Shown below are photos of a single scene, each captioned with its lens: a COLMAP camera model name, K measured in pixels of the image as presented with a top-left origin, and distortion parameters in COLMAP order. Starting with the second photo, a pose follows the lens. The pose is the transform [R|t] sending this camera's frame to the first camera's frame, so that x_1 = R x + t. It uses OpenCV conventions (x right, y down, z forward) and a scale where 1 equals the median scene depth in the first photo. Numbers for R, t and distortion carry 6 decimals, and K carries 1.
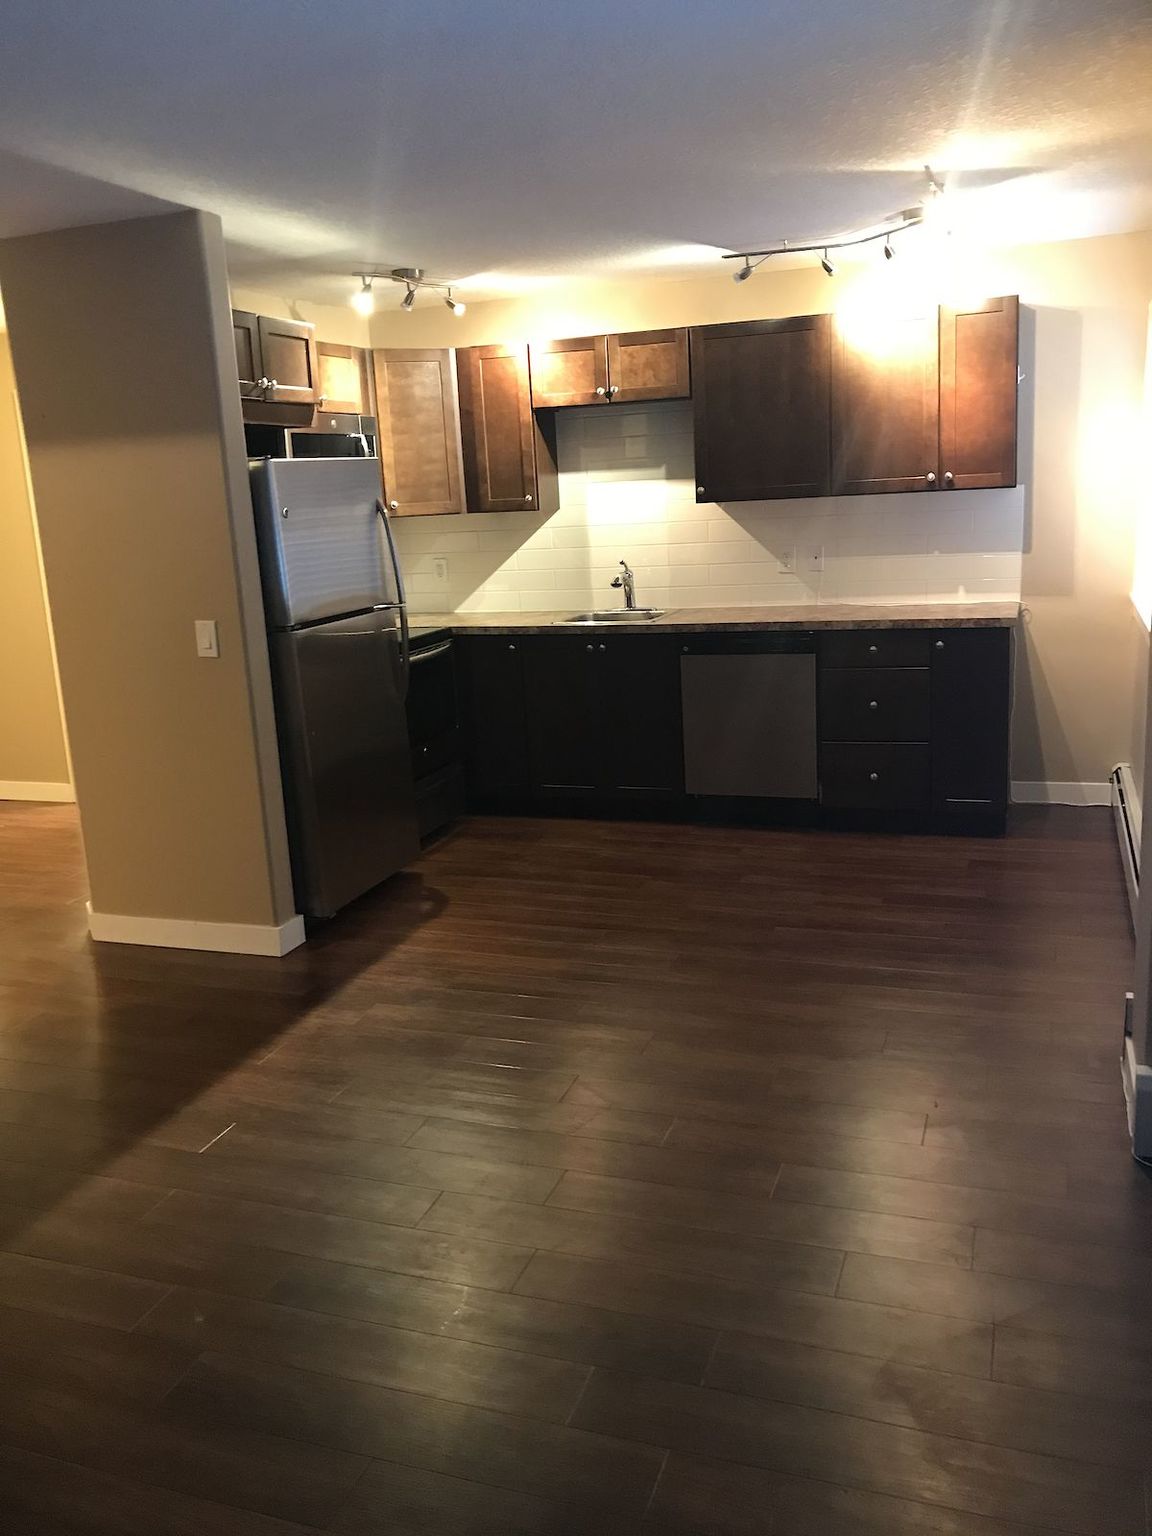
lens RADIAL K [[1261.1, 0, 567.2], [0, 1261.1, 764.1], [0, 0, 1]] dist [0.140658, -0.331204]
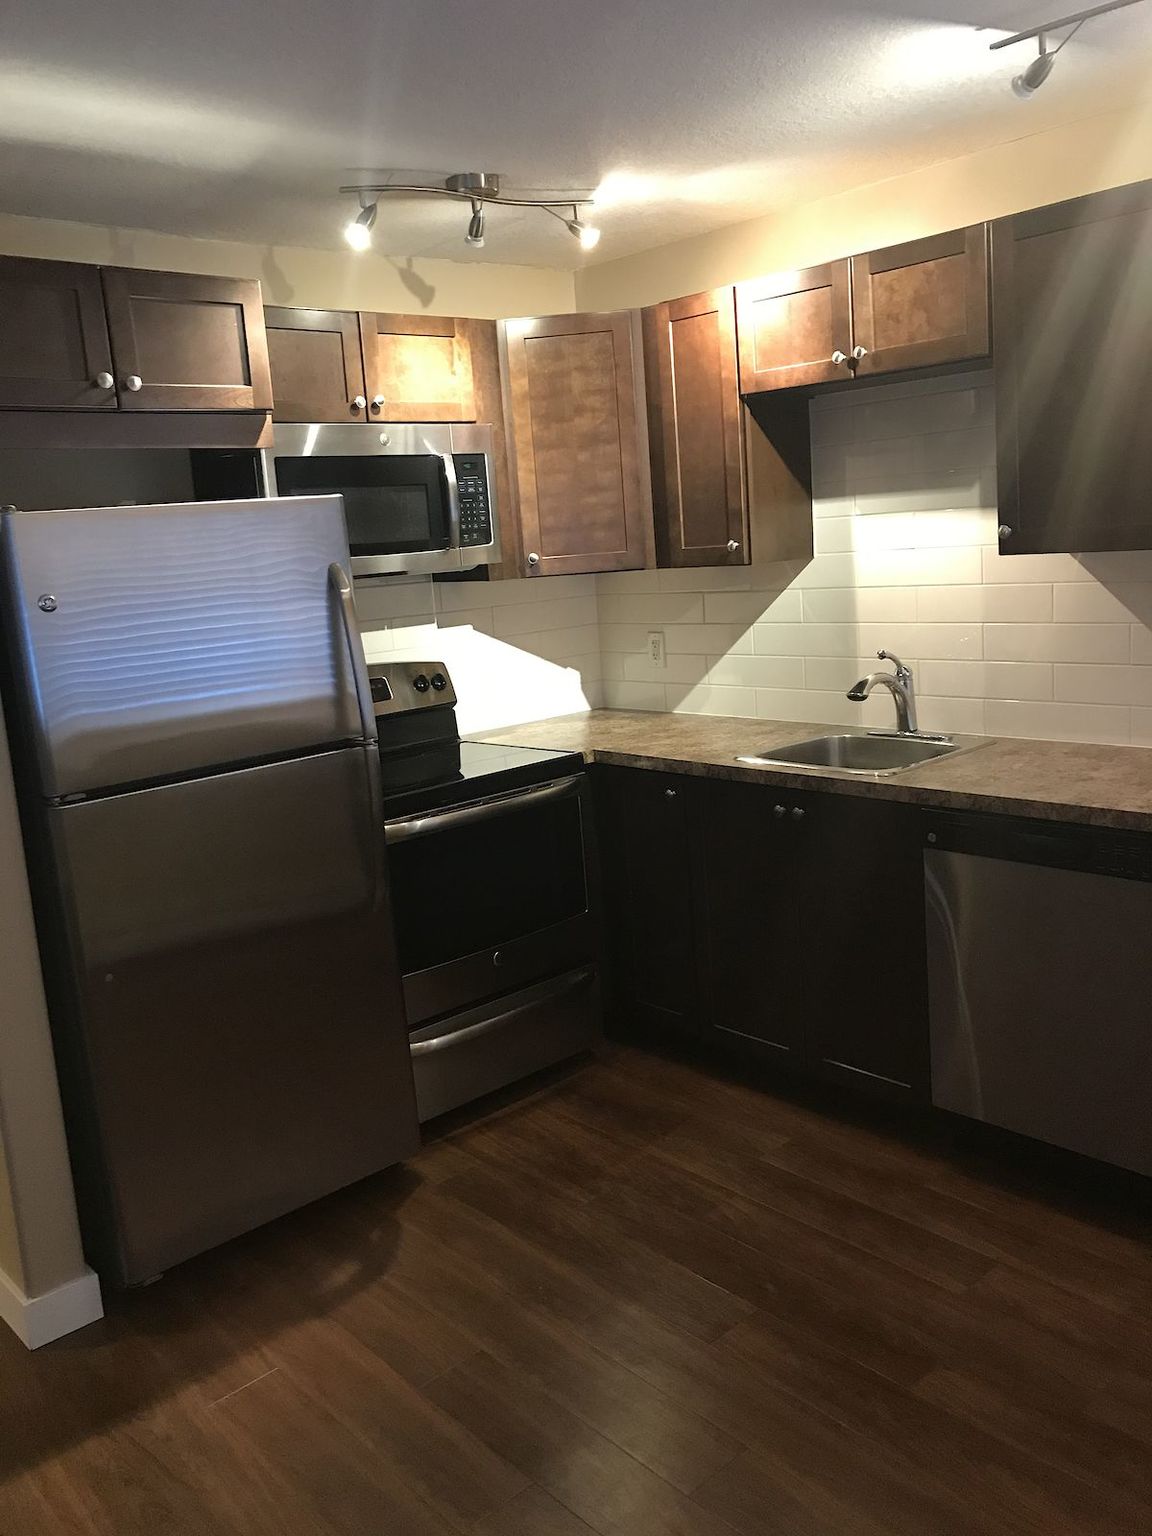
lens RADIAL K [[1261.1, 0, 567.2], [0, 1261.1, 764.1], [0, 0, 1]] dist [0.140658, -0.331204]
pose [[0.887444, 0.072025, -0.455253, 0.188206], [-0.074247, 0.997155, 0.013027, -0.111883], [0.454896, 0.022241, 0.890267, 0.445177]]
